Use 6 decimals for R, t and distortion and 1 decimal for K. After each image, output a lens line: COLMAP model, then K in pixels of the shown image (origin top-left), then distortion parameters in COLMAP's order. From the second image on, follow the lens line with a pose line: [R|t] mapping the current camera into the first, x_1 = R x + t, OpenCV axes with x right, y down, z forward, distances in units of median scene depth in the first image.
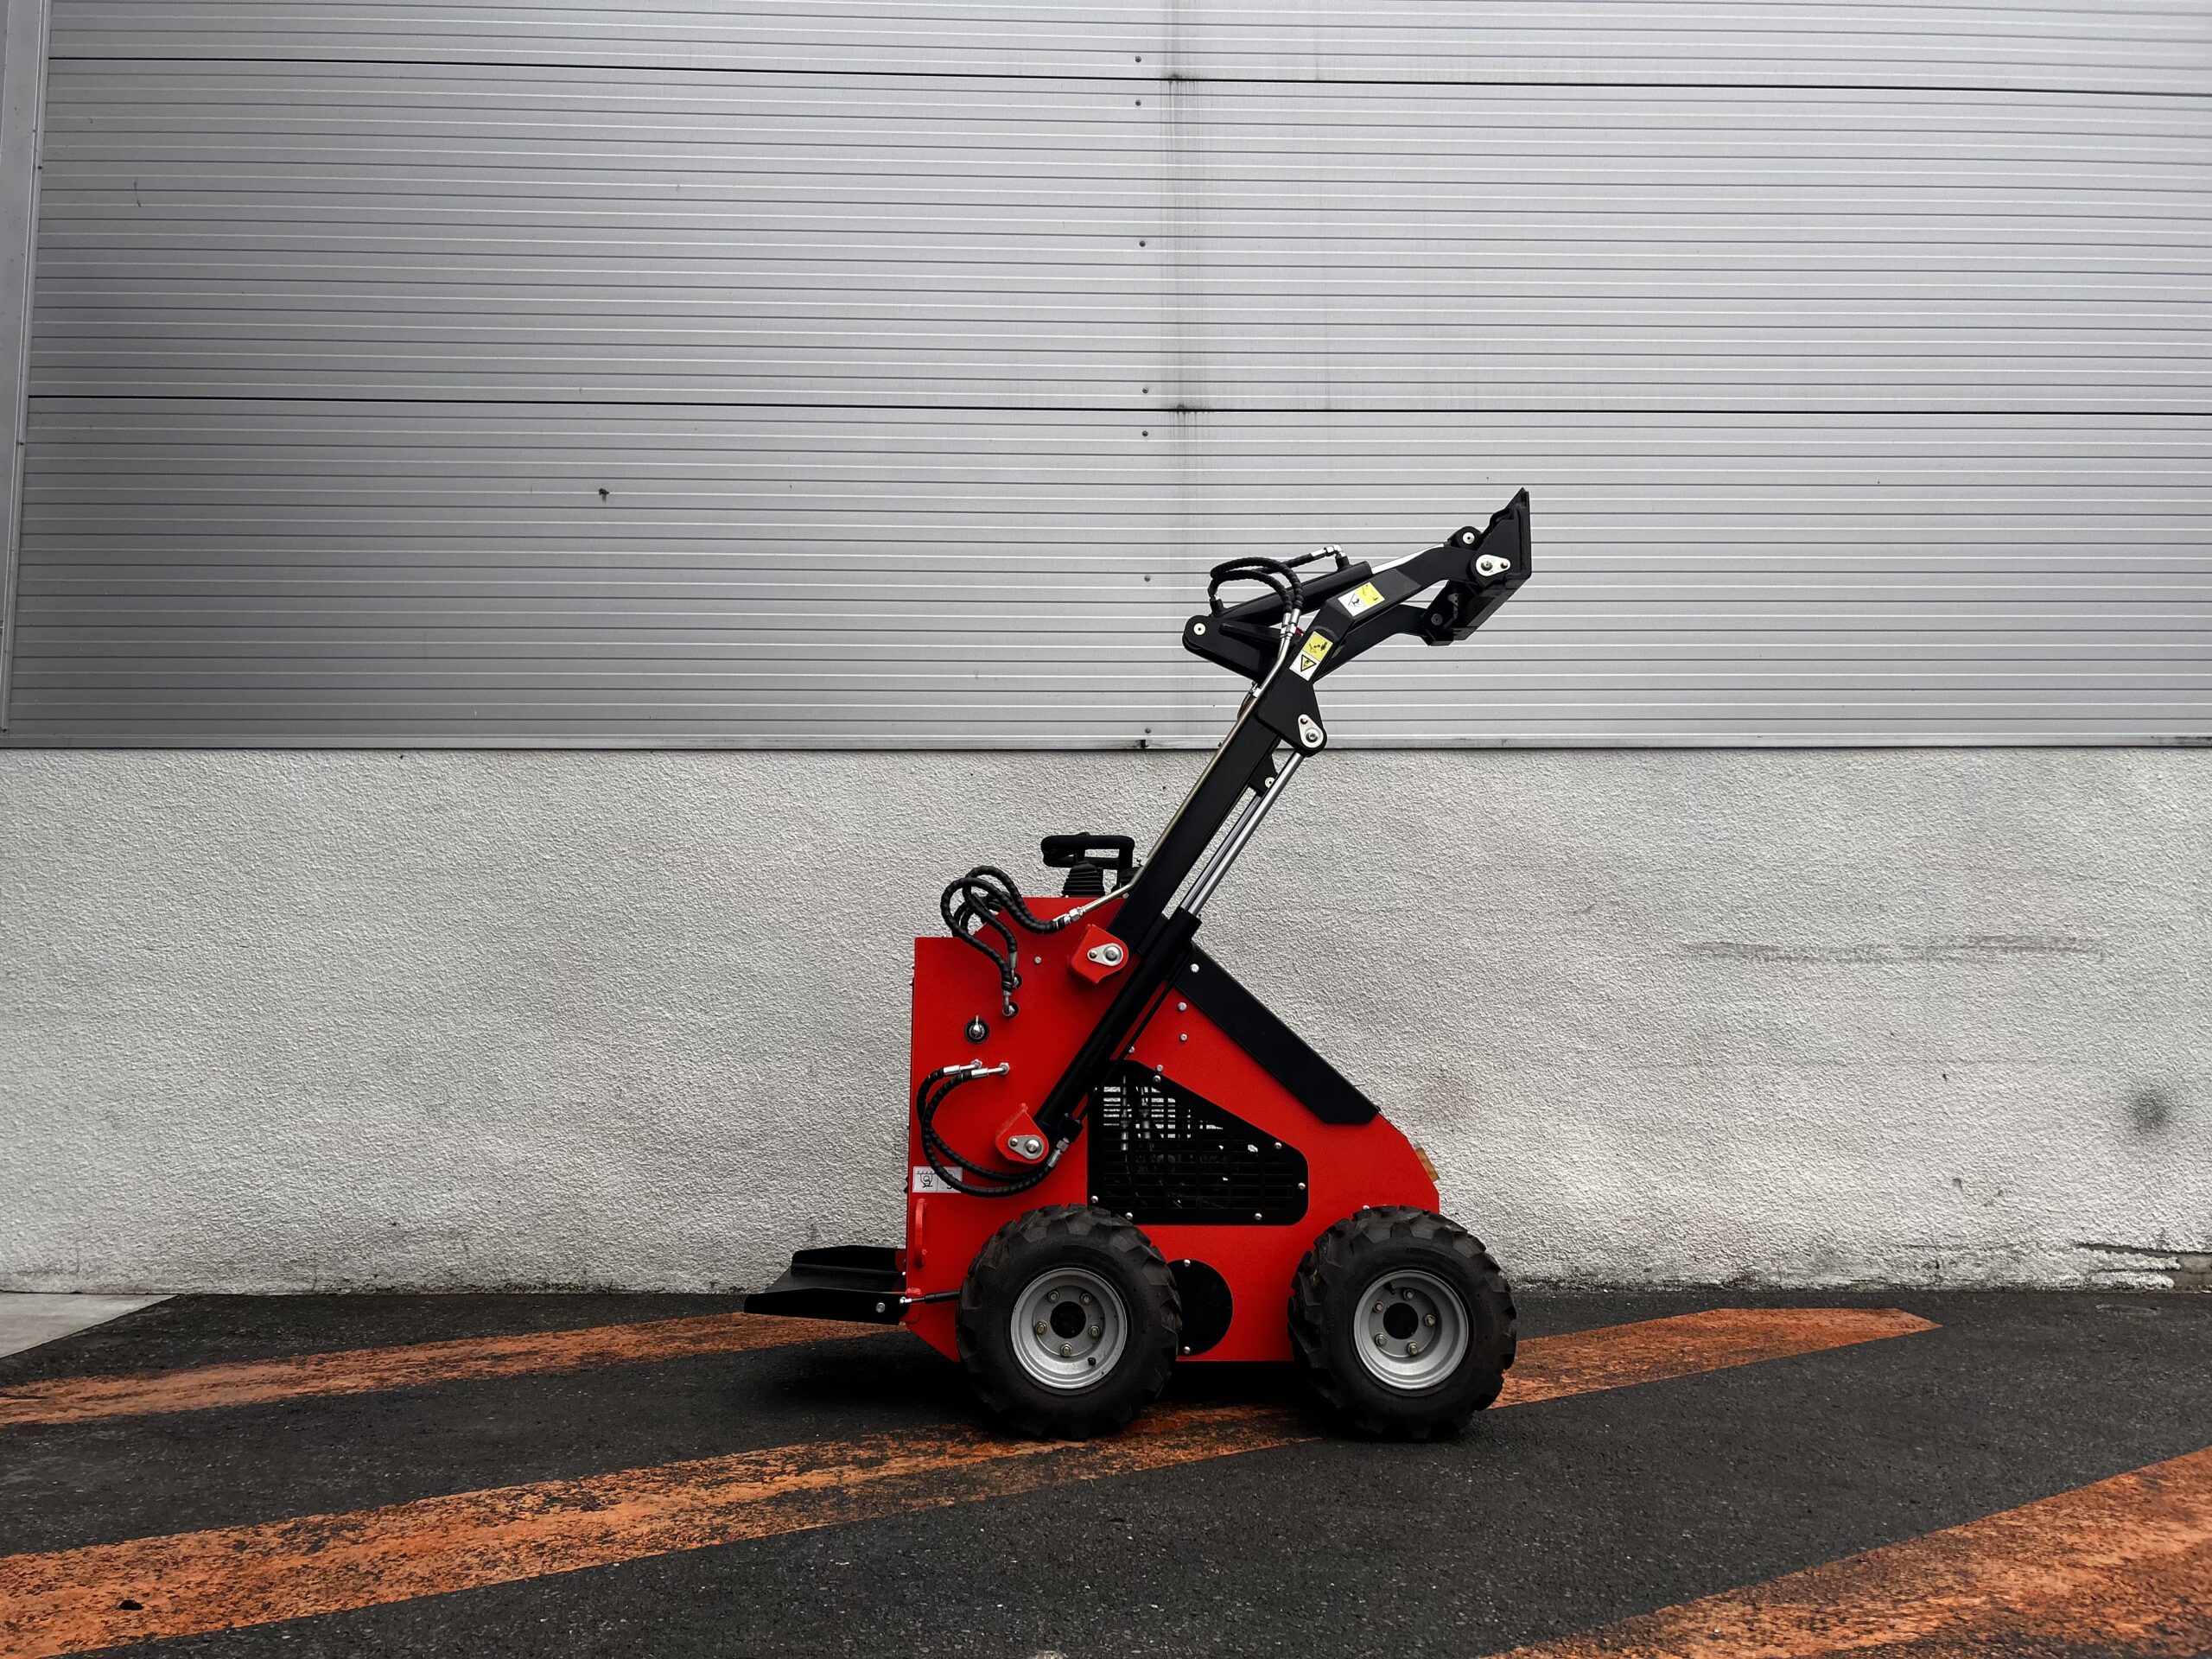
lens RADIAL K [[1678.6, 0, 1114.2], [0, 1678.6, 852.0], [0, 0, 1]] dist [0.056025, -0.066964]
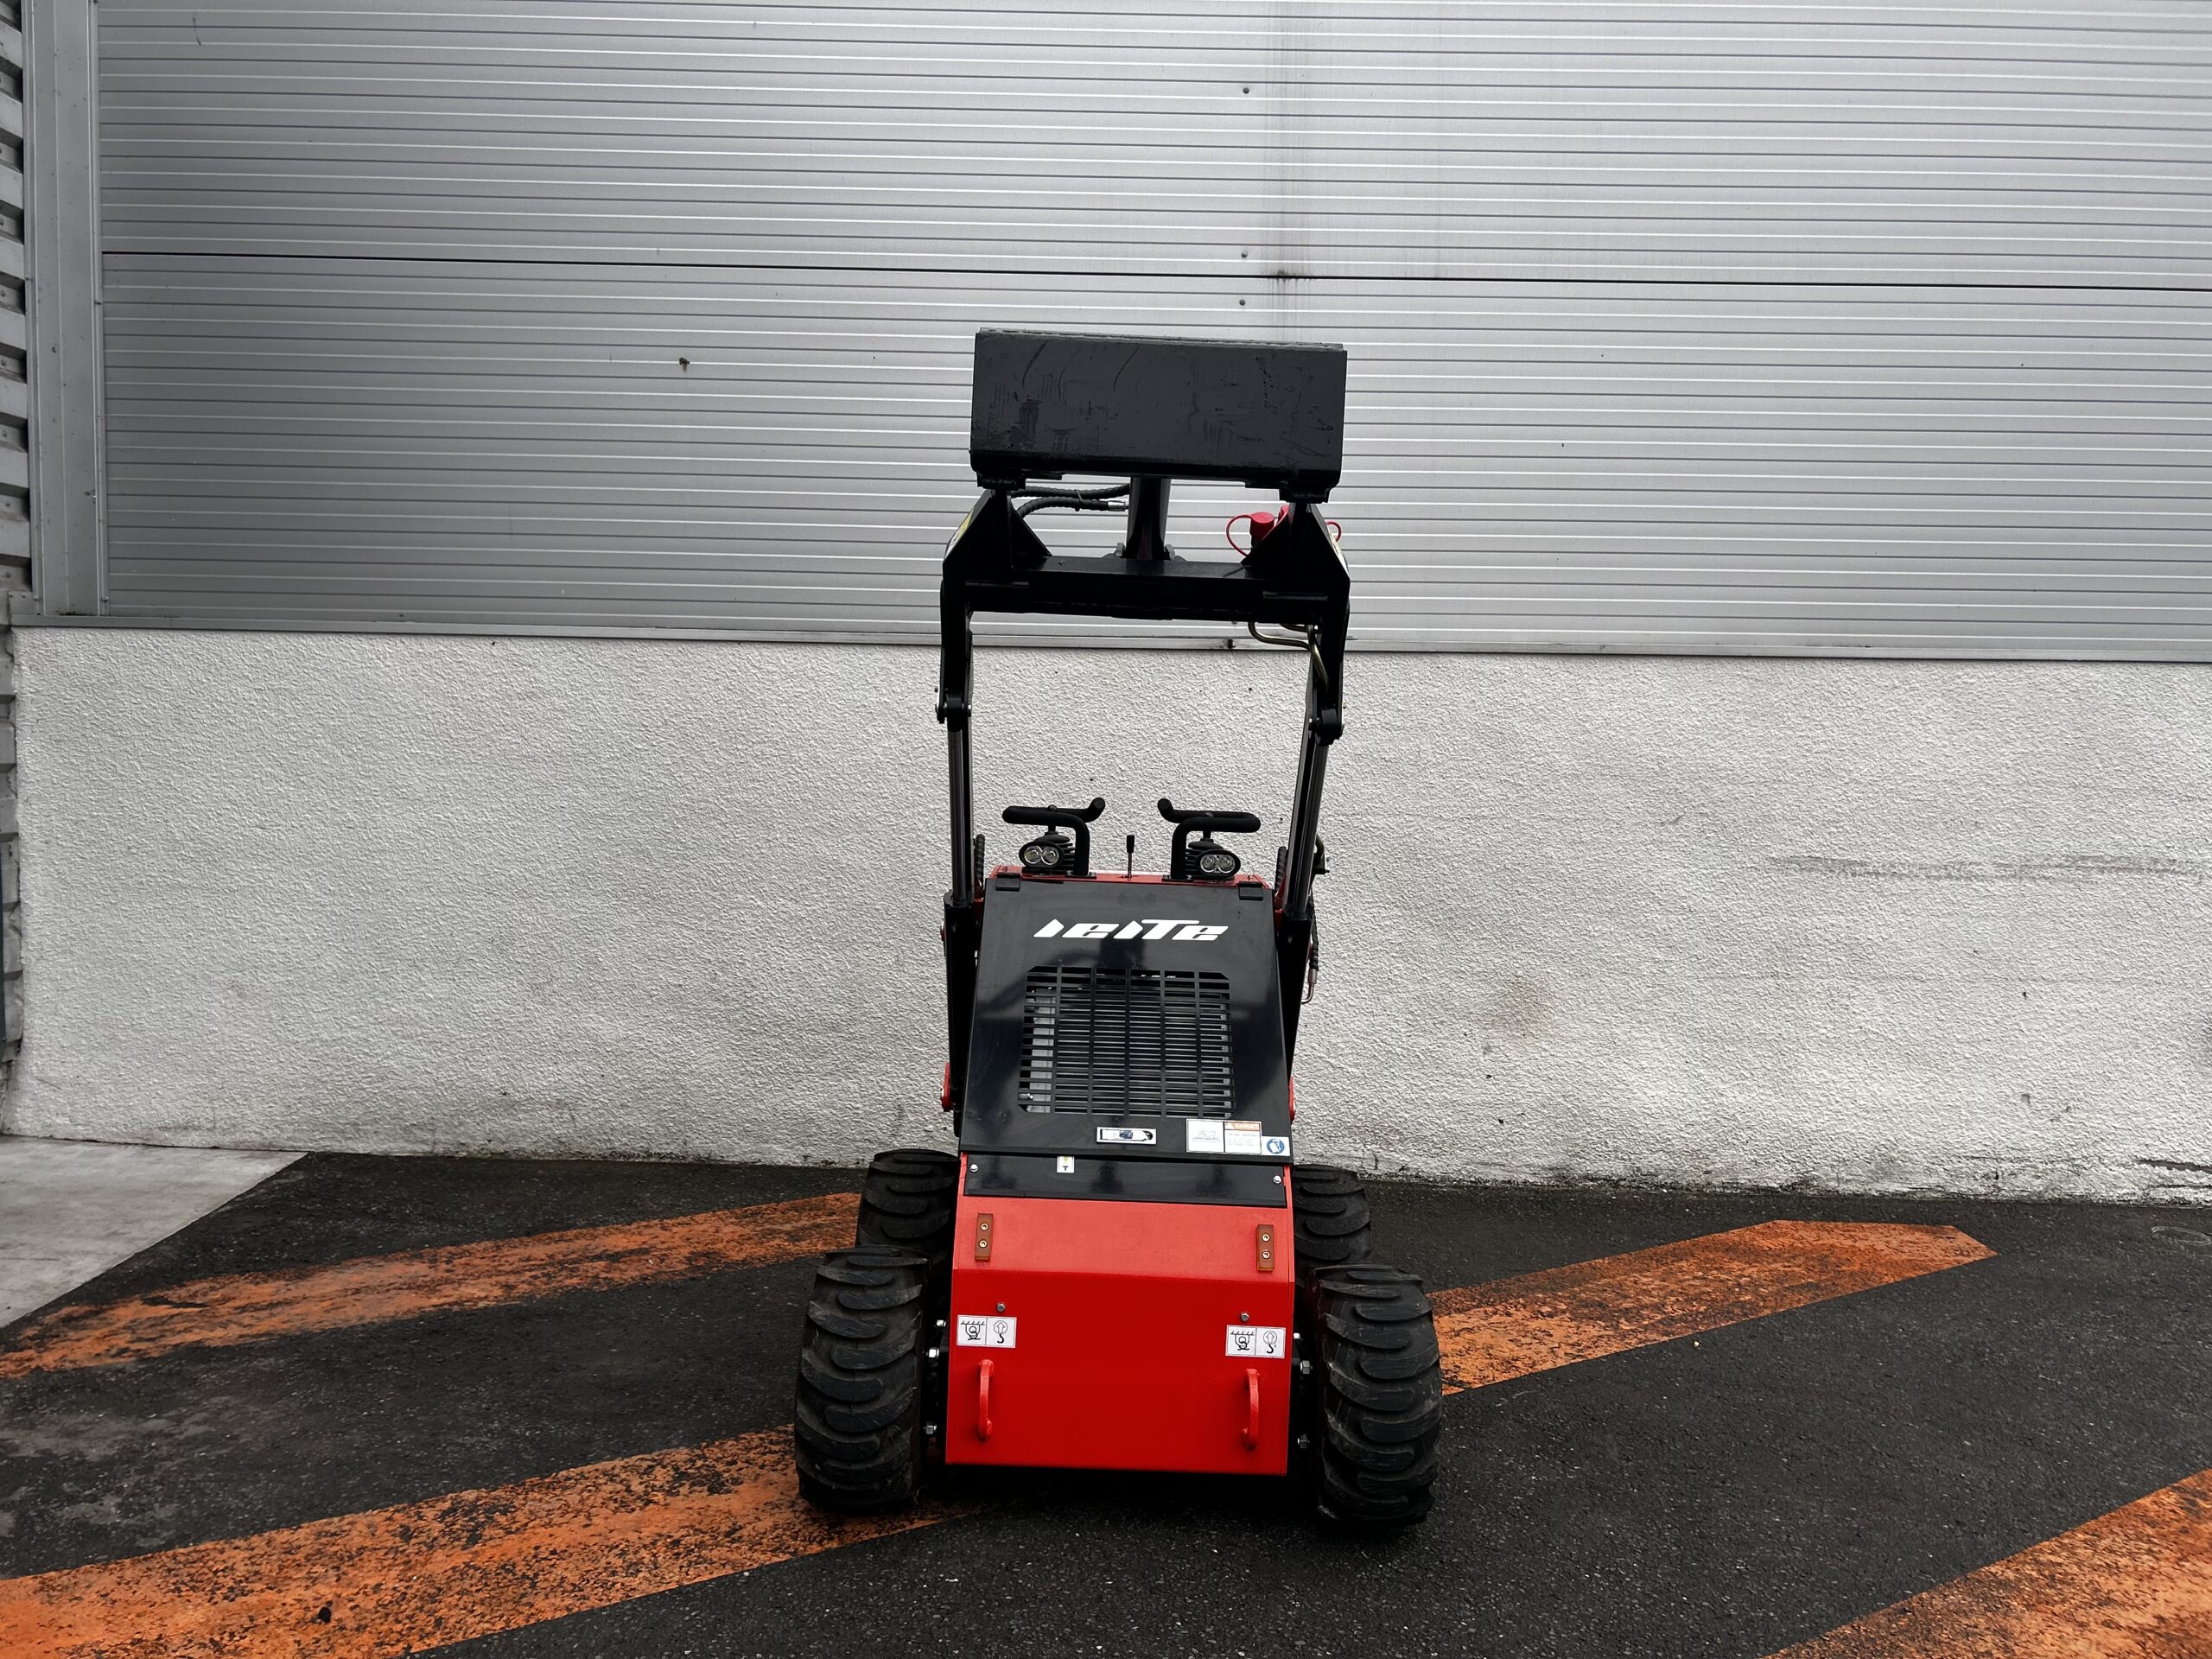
lens RADIAL K [[1678.6, 0, 1098.1], [0, 1678.6, 829.8], [0, 0, 1]] dist [0.056025, -0.066964]
pose [[0.998821, 0.026952, -0.040364, -0.018393], [-0.019965, 0.986181, 0.164464, -0.120808], [0.044239, -0.163464, 0.985557, 0.006090]]
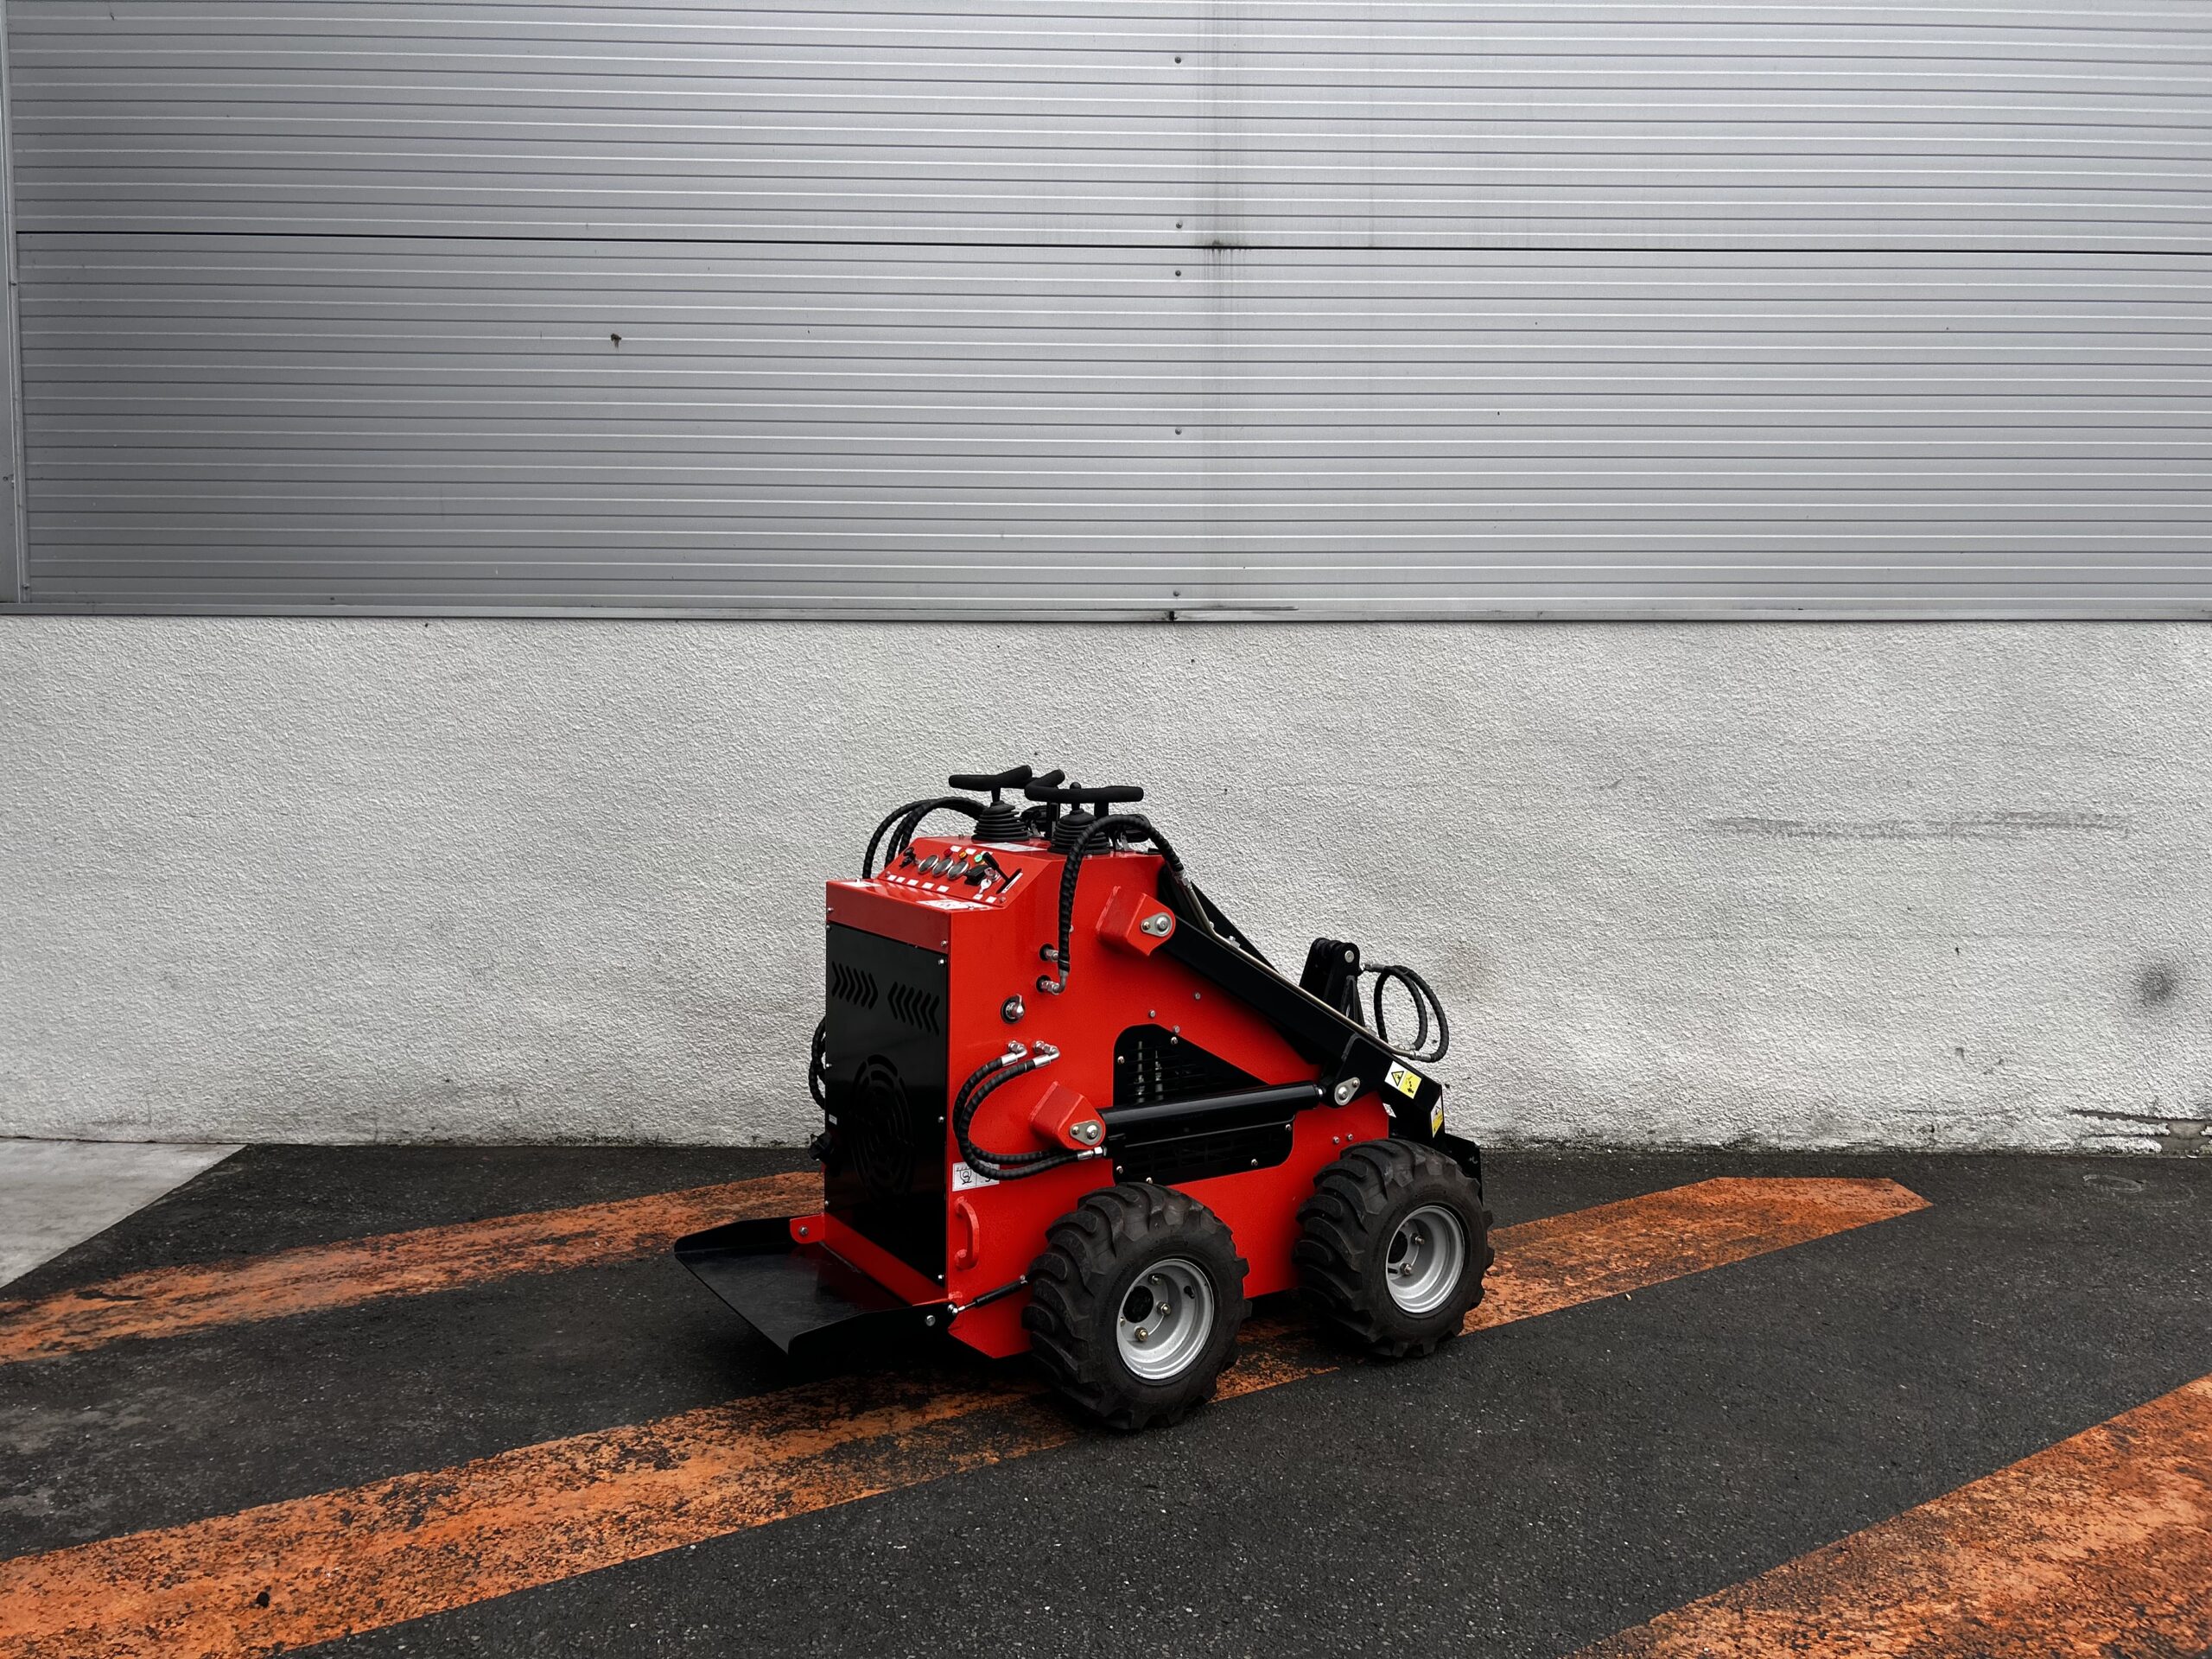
lens RADIAL K [[1678.6, 0, 1101.5], [0, 1678.6, 827.5], [0, 0, 1]] dist [0.056025, -0.066964]
pose [[0.999883, 0.009808, -0.011776, -0.011805], [-0.007641, 0.985117, 0.171713, -0.114023], [0.013285, -0.171603, 0.985077, 0.005706]]
